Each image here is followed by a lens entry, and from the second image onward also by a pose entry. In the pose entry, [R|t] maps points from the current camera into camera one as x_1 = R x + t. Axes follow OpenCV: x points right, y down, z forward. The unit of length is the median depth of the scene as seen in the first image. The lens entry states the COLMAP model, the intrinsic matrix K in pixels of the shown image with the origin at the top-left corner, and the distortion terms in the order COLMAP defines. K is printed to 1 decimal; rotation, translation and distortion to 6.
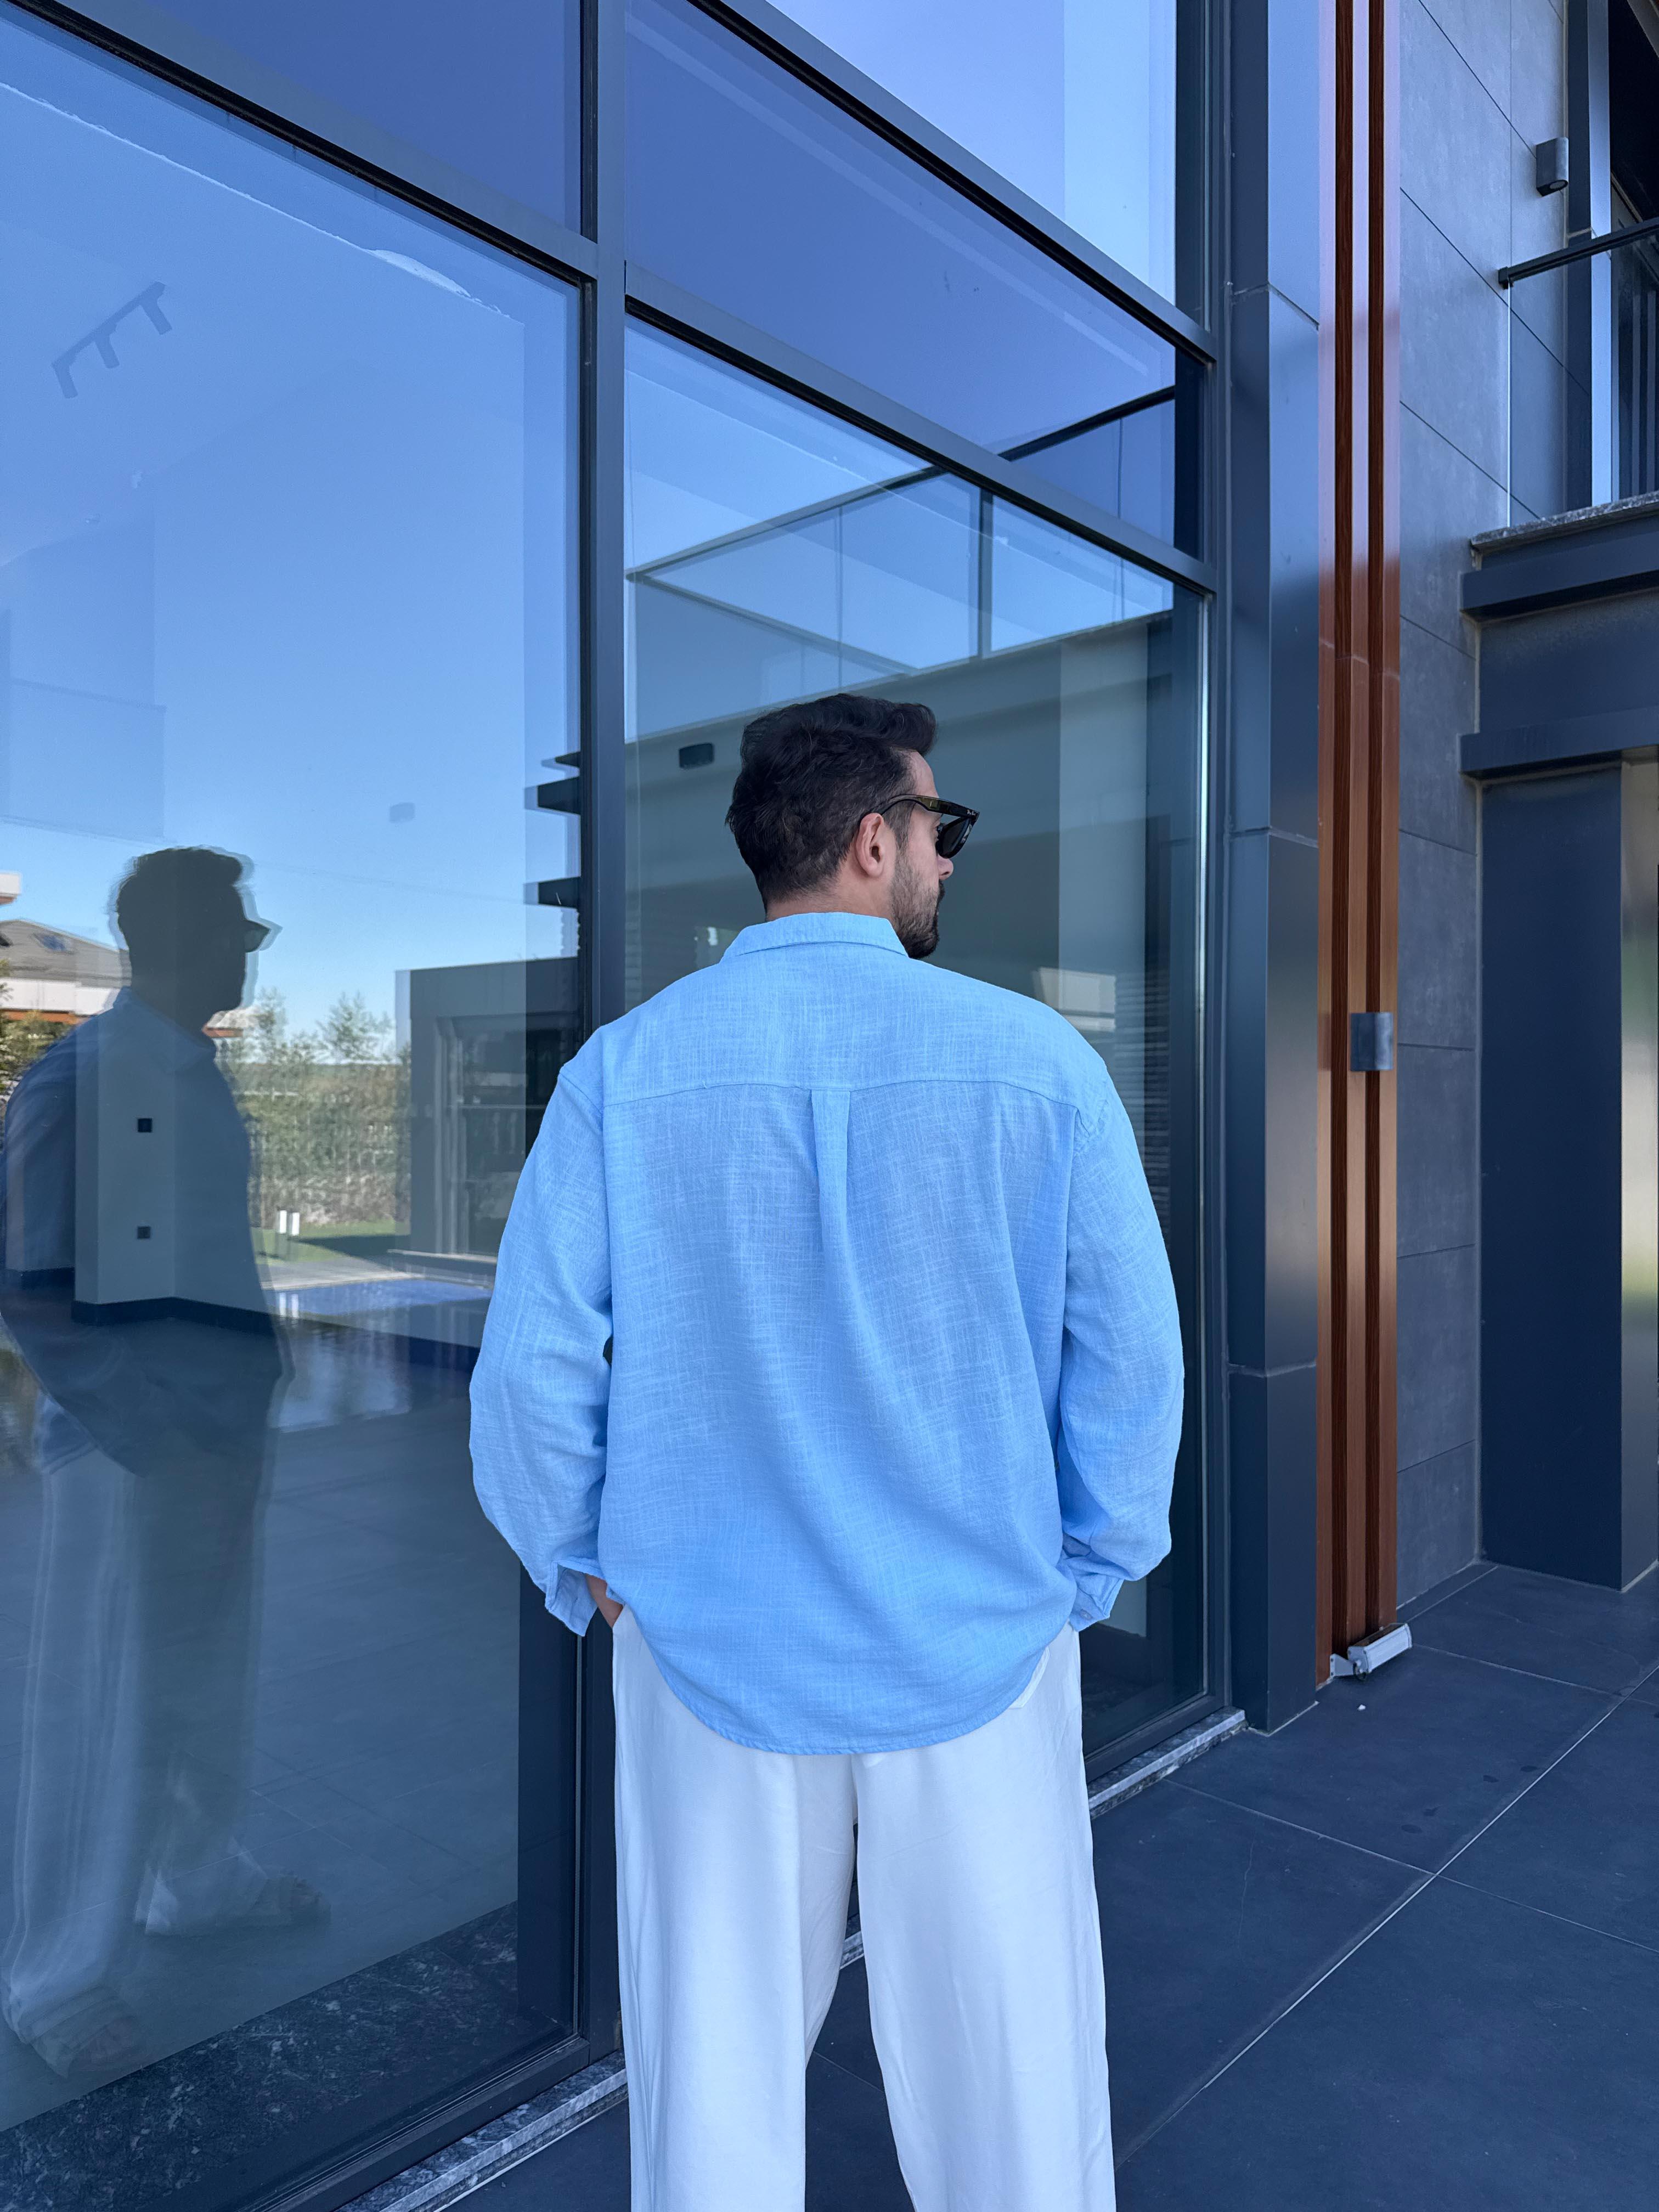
lens RADIAL K [[1586.0, 0, 825.4], [0, 1586.0, 1101.1], [0, 0, 1]] dist [0.005070, -0.023290]
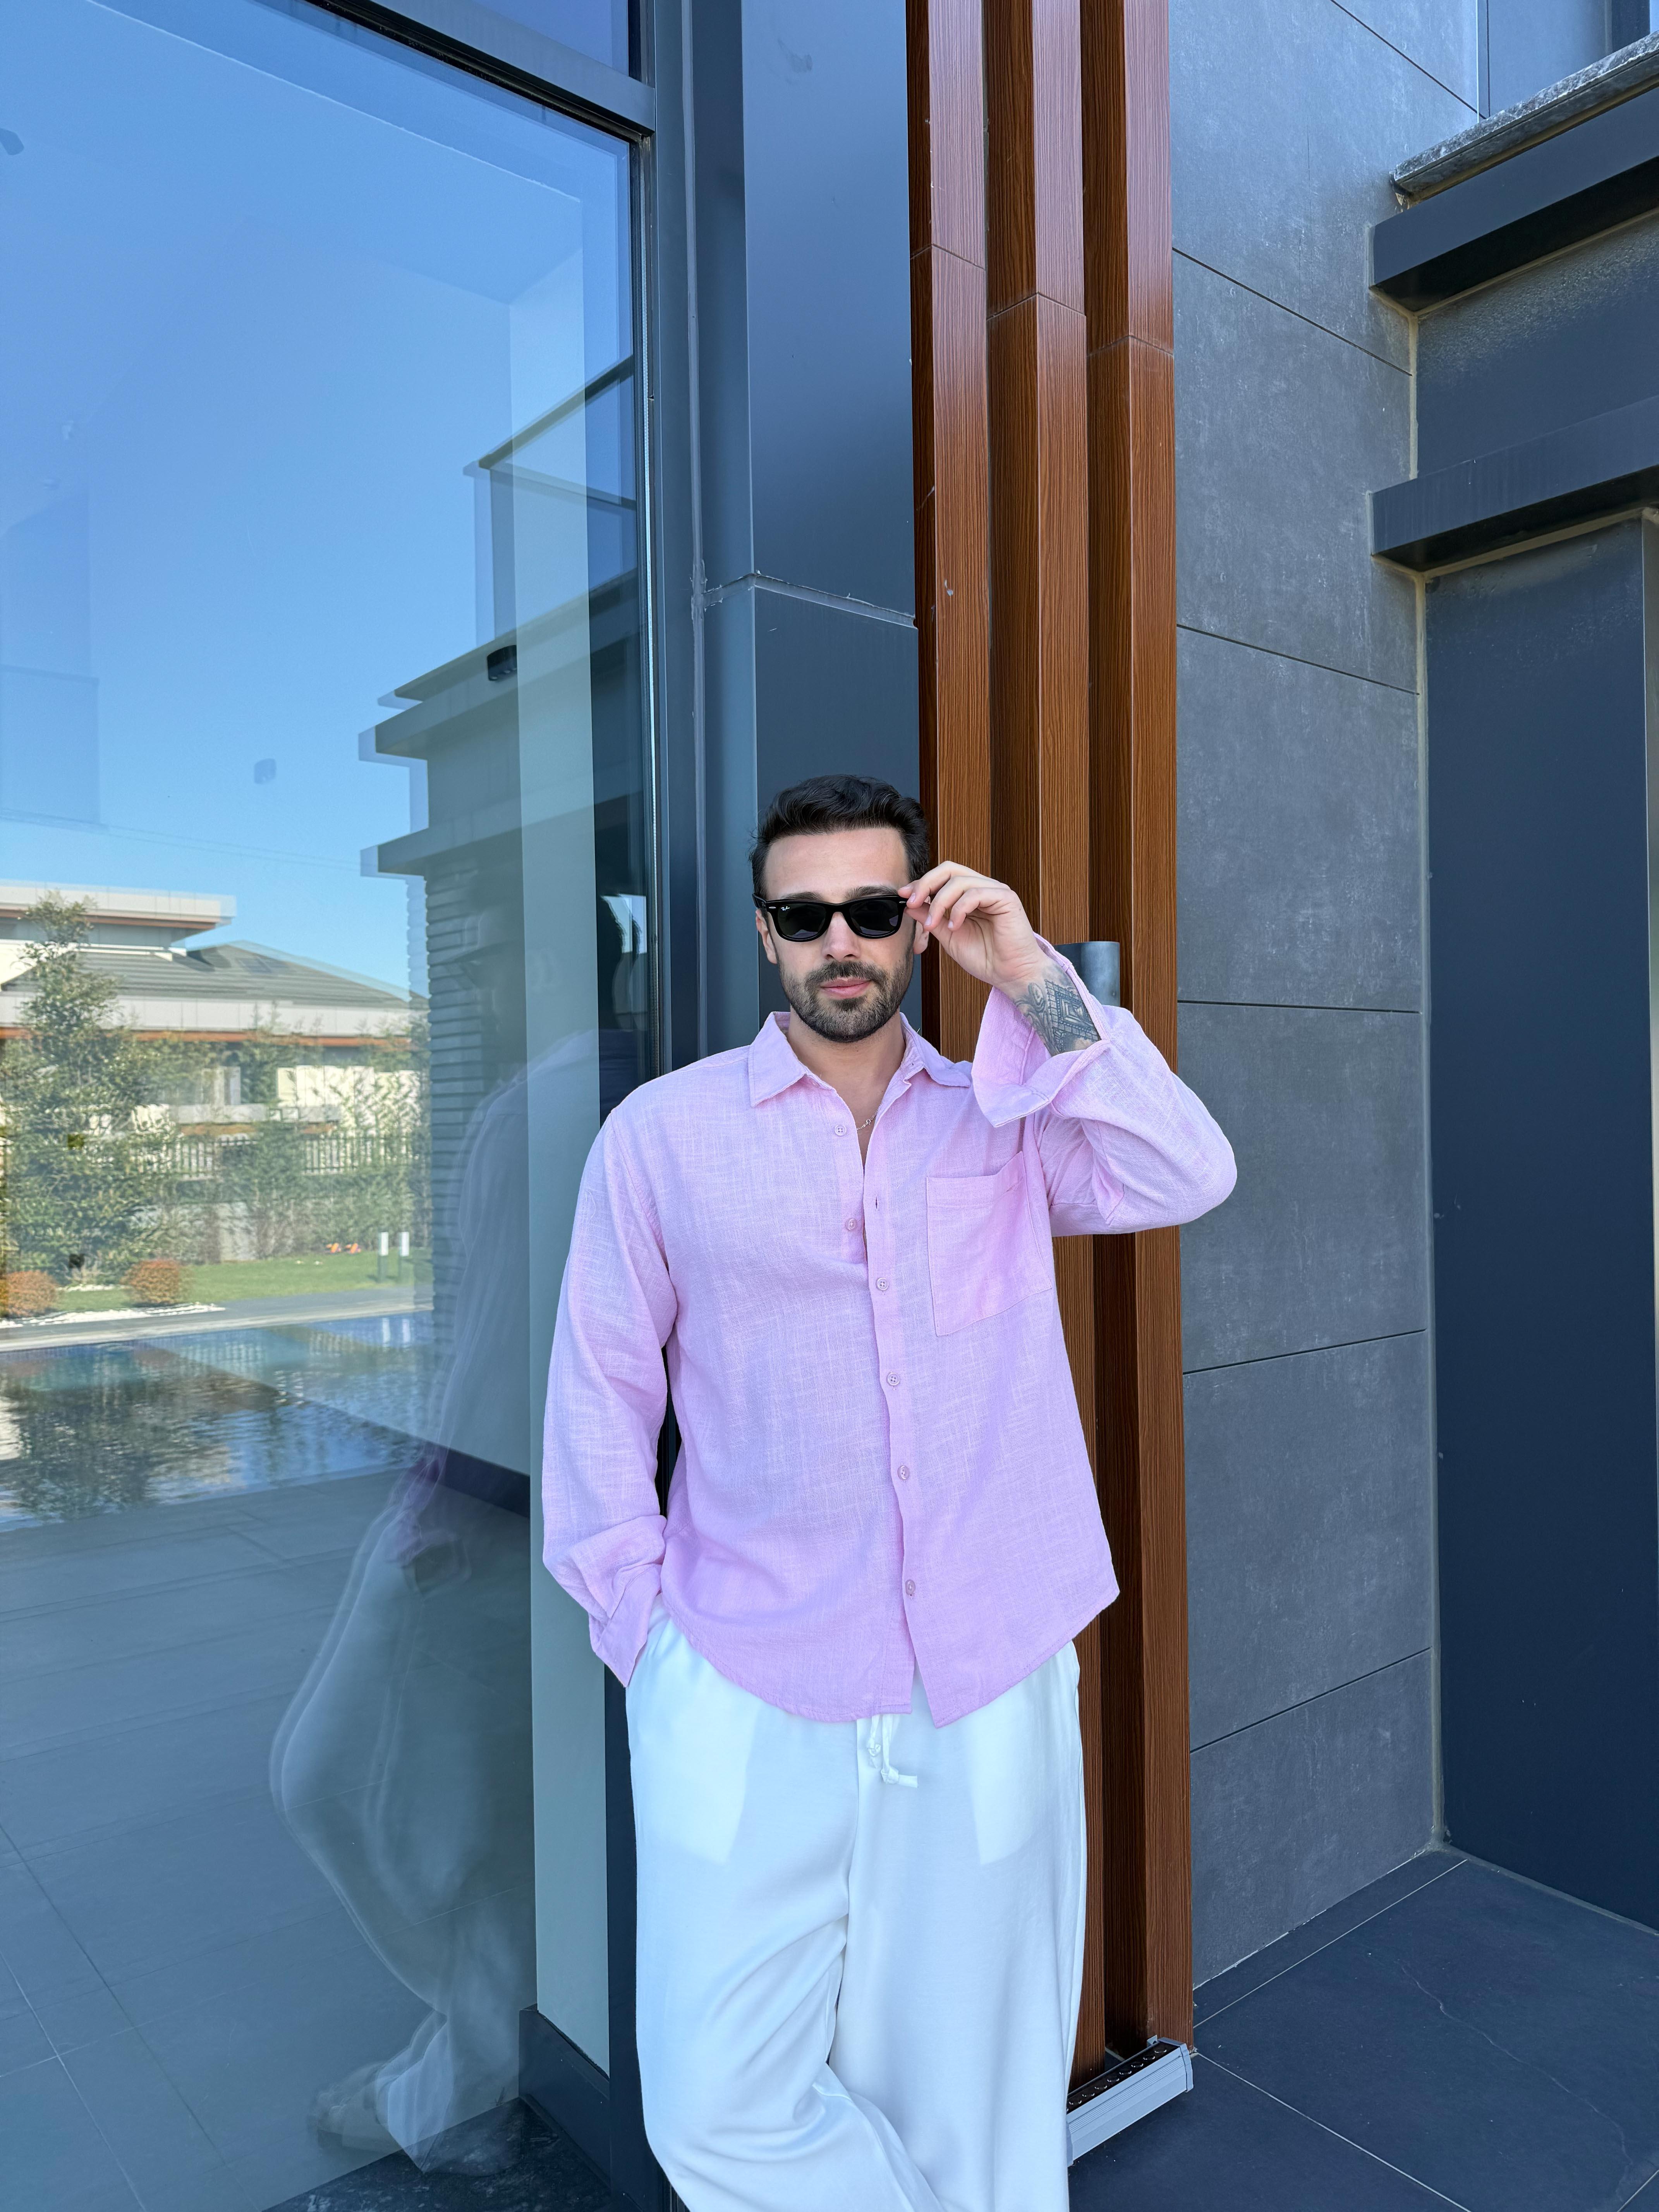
lens RADIAL K [[1586.0, 0, 856.5], [0, 1586.0, 1113.3], [0, 0, 1]] dist [0.005070, -0.023290]
pose [[0.990551, -0.017410, -0.136034, 0.284000], [0.018048, 0.999831, 0.003458, 0.000585], [0.135950, -0.005881, 0.990698, 0.373415]]
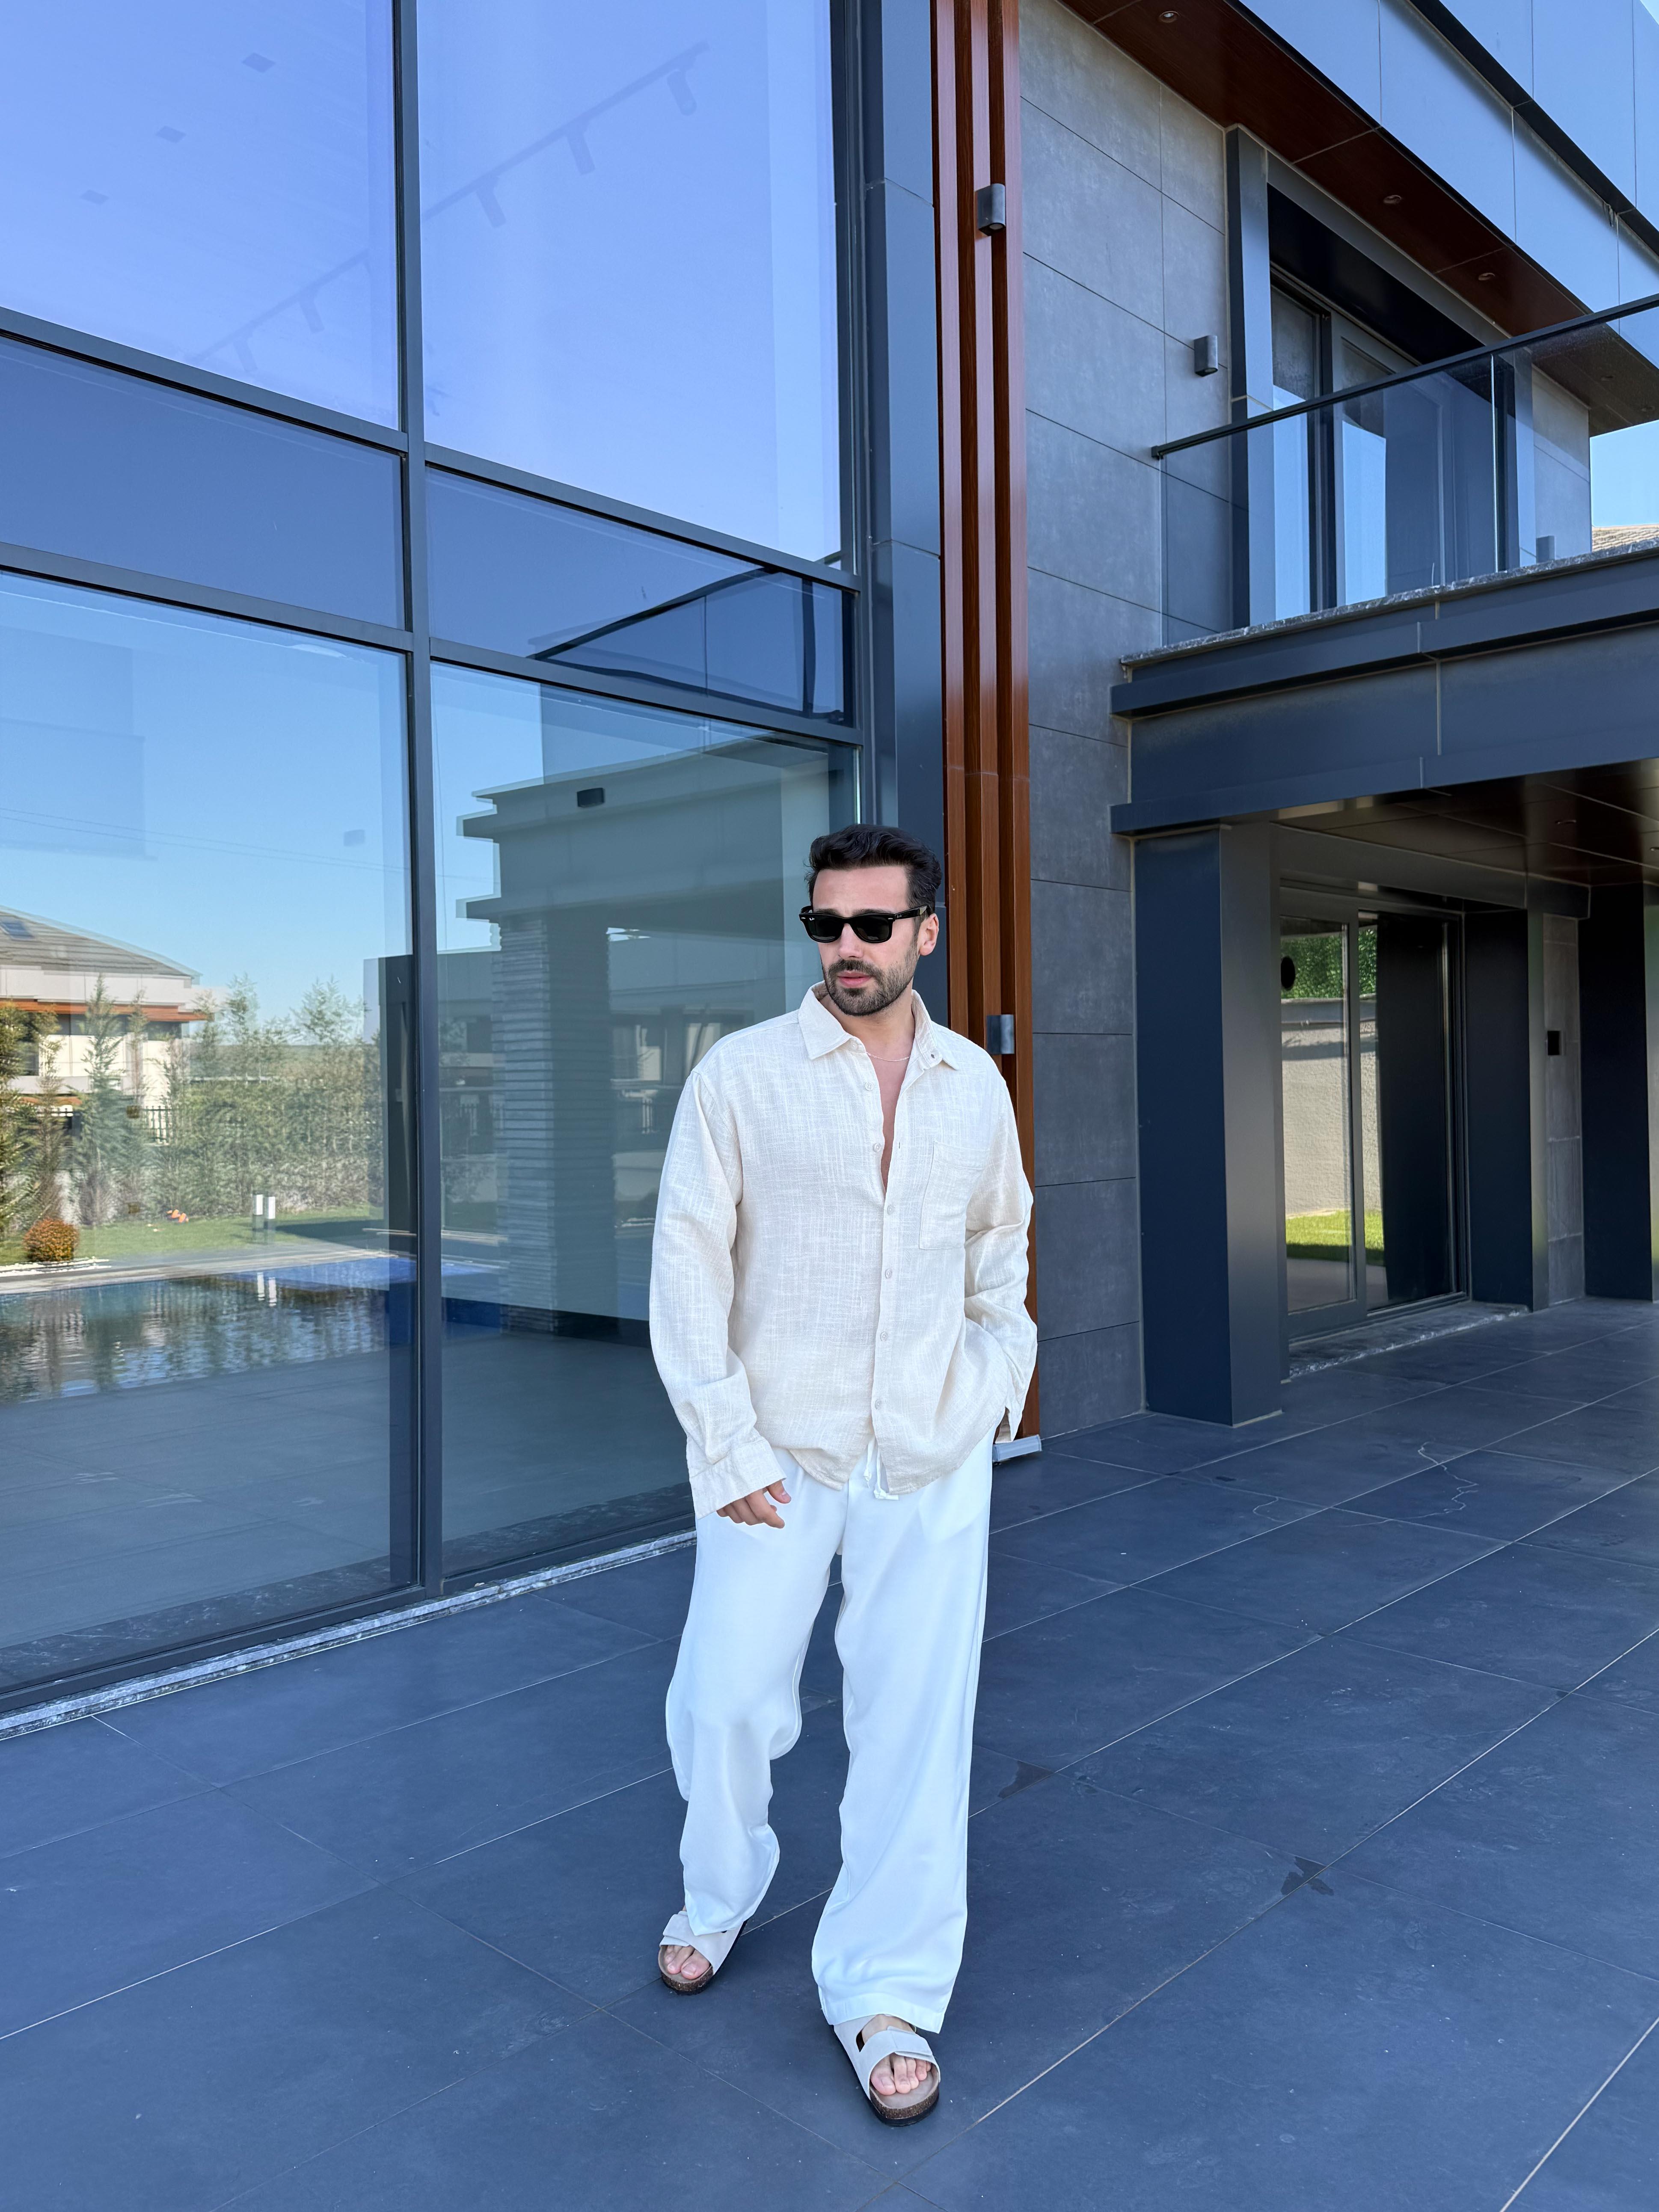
lens RADIAL K [[1747.5, 0, 847.9], [0, 1747.5, 1072.6], [0, 0, 1]] dist [0.025941, -0.042484]
pose [[0.999789, -0.020167, -0.003923, 0.175644], [0.020165, 0.999797, -0.000419, -0.004081], [0.003931, 0.000340, 0.999992, -0.508837]]
